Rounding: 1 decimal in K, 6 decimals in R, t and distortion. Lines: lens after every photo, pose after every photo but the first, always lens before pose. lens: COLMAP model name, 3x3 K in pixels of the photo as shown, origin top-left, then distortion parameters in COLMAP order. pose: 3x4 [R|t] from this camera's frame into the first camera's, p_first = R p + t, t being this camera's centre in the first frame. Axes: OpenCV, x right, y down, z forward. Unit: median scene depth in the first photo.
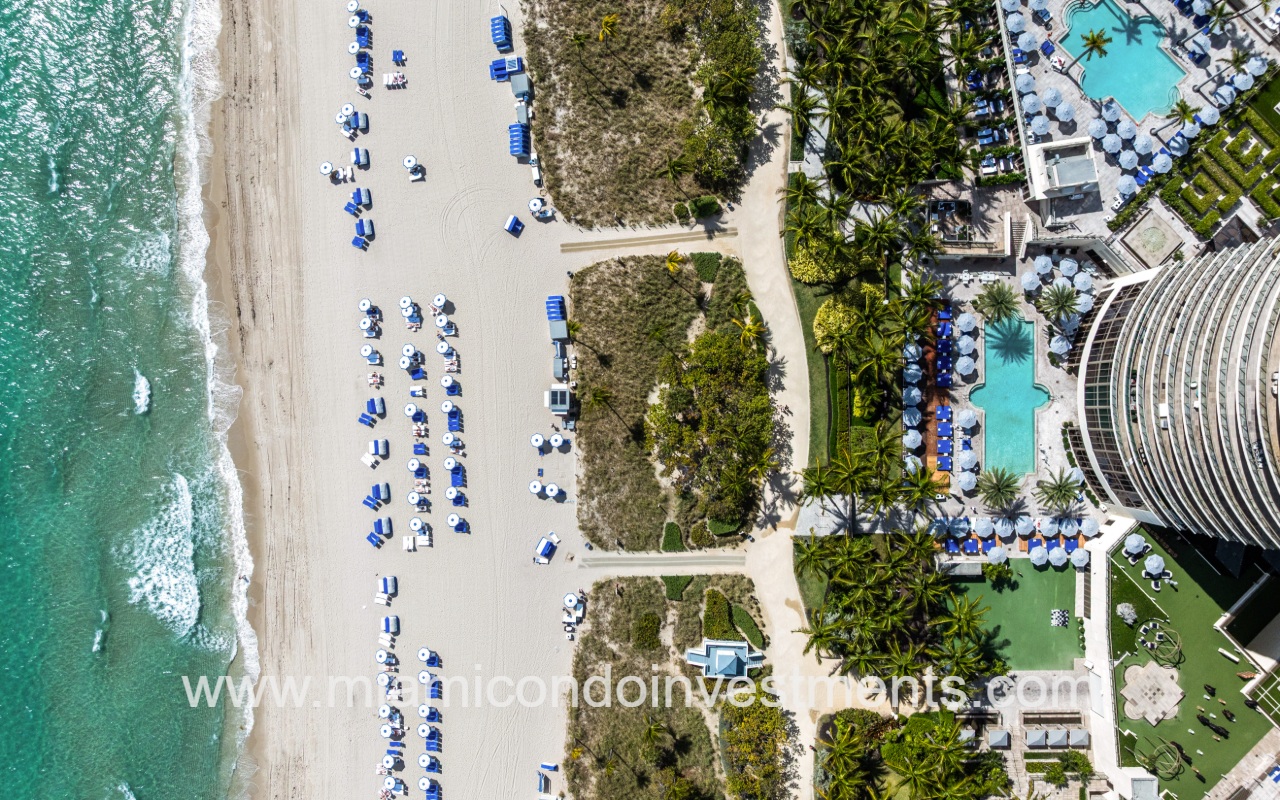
lens RADIAL K [[971.7, 0, 642.5], [0, 971.7, 403.4], [0, 0, 1]] dist [-0.009978, -0.024037]
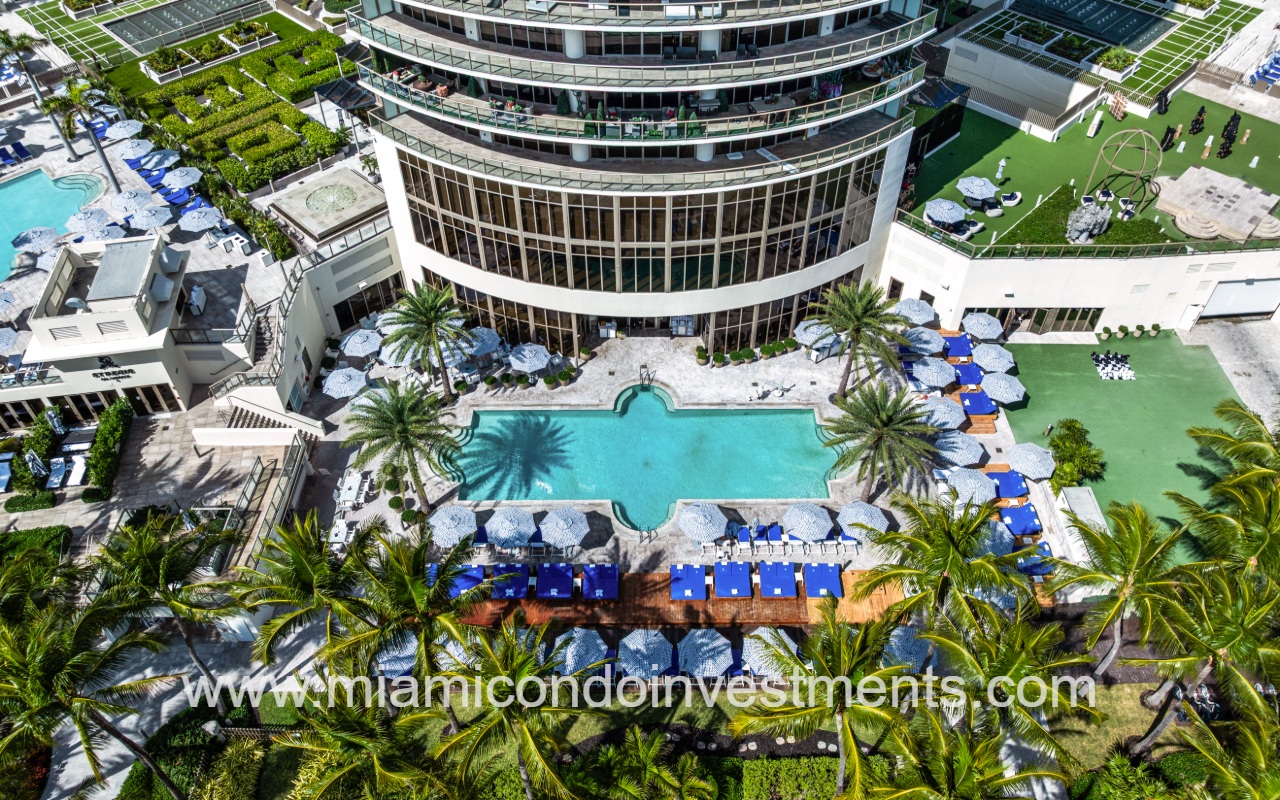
lens RADIAL K [[924.6, 0, 651.0], [0, 924.6, 397.4], [0, 0, 1]] dist [-0.040378, 0.000104]
pose [[-0.012602, -0.721385, 0.692419, 0.116644], [0.999902, -0.004922, 0.013071, -0.009292], [-0.006021, 0.692517, 0.721377, 0.701392]]
